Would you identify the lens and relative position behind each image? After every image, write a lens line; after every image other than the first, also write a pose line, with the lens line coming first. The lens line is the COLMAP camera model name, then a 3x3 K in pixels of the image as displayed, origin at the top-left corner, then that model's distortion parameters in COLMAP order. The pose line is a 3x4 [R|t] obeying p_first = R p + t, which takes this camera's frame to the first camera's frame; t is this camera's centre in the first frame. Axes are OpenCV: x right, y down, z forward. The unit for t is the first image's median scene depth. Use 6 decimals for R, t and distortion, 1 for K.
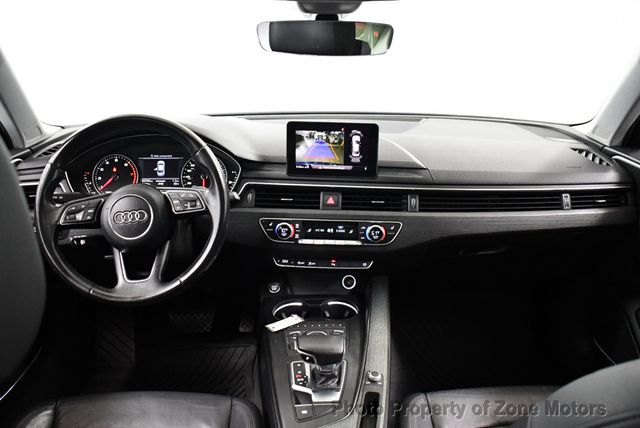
lens RADIAL K [[644.7, 0, 322.7], [0, 644.7, 214.5], [0, 0, 1]] dist [-0.098254, 0.000000]
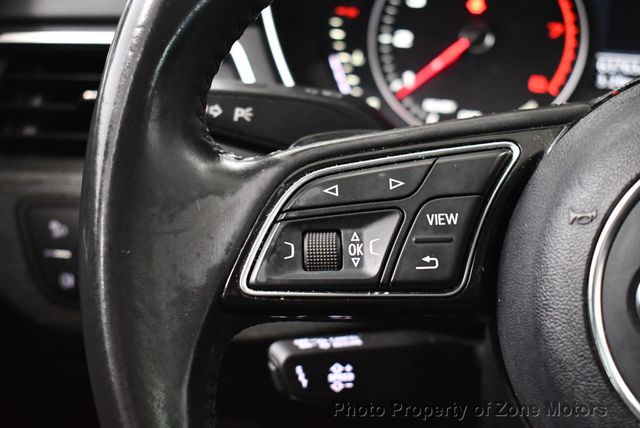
lens RADIAL K [[1182.2, 0, 319.8], [0, 1182.2, 212.7], [0, 0, 1]] dist [-0.076169, 0.000000]
pose [[0.960471, 0.096460, -0.261134, -0.282259], [-0.087002, 0.995072, 0.047567, -0.015552], [0.264435, -0.022968, 0.964130, 0.639341]]
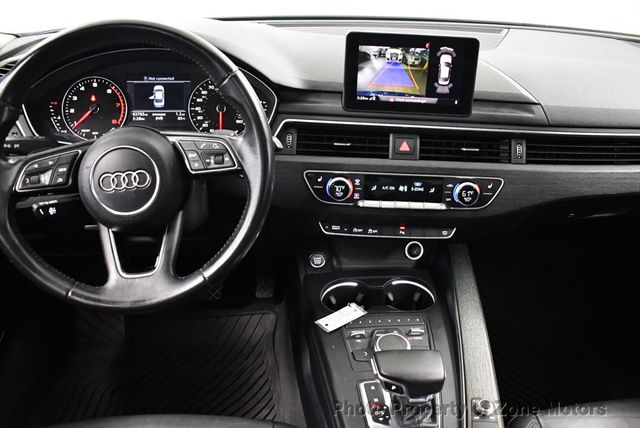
lens RADIAL K [[644.7, 0, 323.5], [0, 644.7, 216.1], [0, 0, 1]] dist [-0.098254, 0.000000]
pose [[0.998989, 0.001521, 0.044940, -0.109306], [-0.008249, 0.988666, 0.149908, -0.051582], [-0.044203, -0.150127, 0.987678, 0.293179]]
